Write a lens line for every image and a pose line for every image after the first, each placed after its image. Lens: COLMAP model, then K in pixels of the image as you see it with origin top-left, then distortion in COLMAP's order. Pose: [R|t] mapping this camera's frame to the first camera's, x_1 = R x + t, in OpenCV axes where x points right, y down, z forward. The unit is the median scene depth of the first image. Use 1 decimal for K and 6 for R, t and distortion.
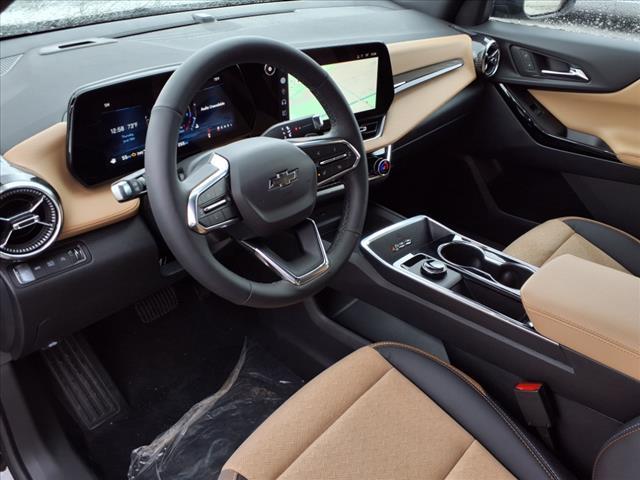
lens RADIAL K [[506.3, 0, 320.0], [0, 506.3, 240.0], [0, 0, 1]] dist [0.035984, -0.075966]
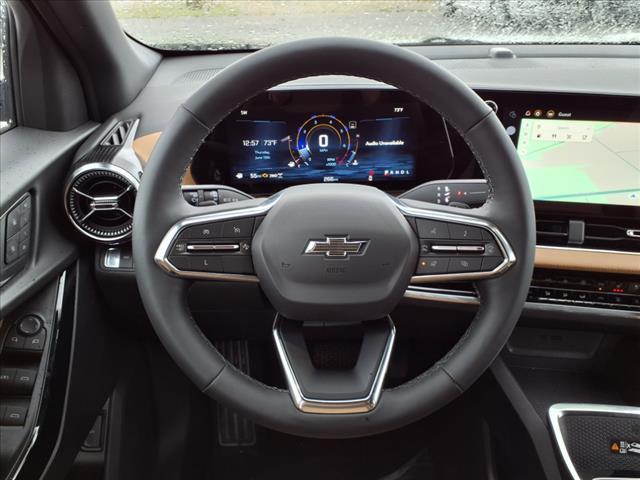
lens RADIAL K [[512.2, 0, 320.0], [0, 512.2, 240.0], [0, 0, 1]] dist [0.082818, -0.154668]
pose [[0.698625, 0.289602, -0.654258, 0.276304], [-0.365079, 0.930713, 0.022137, -0.108286], [0.615338, 0.223391, 0.755947, 0.383096]]
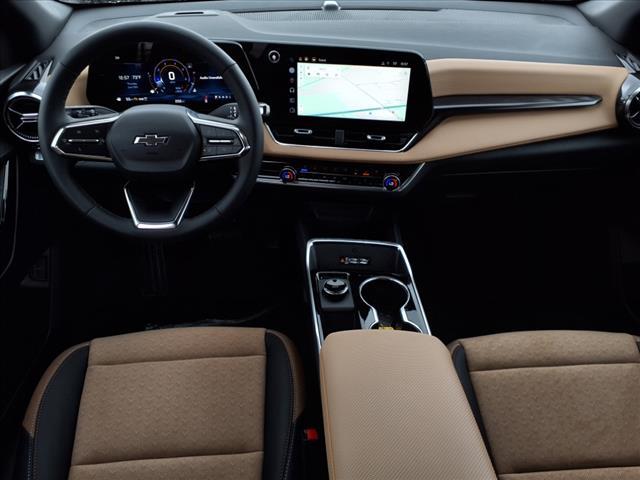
lens RADIAL K [[506.3, 0, 320.0], [0, 506.3, 240.0], [0, 0, 1]] dist [0.035984, -0.075966]
pose [[0.733013, 0.377386, -0.565926, 0.801197], [-0.361007, 0.920975, 0.146557, -0.179128], [0.576512, 0.096875, 0.811326, 0.213018]]
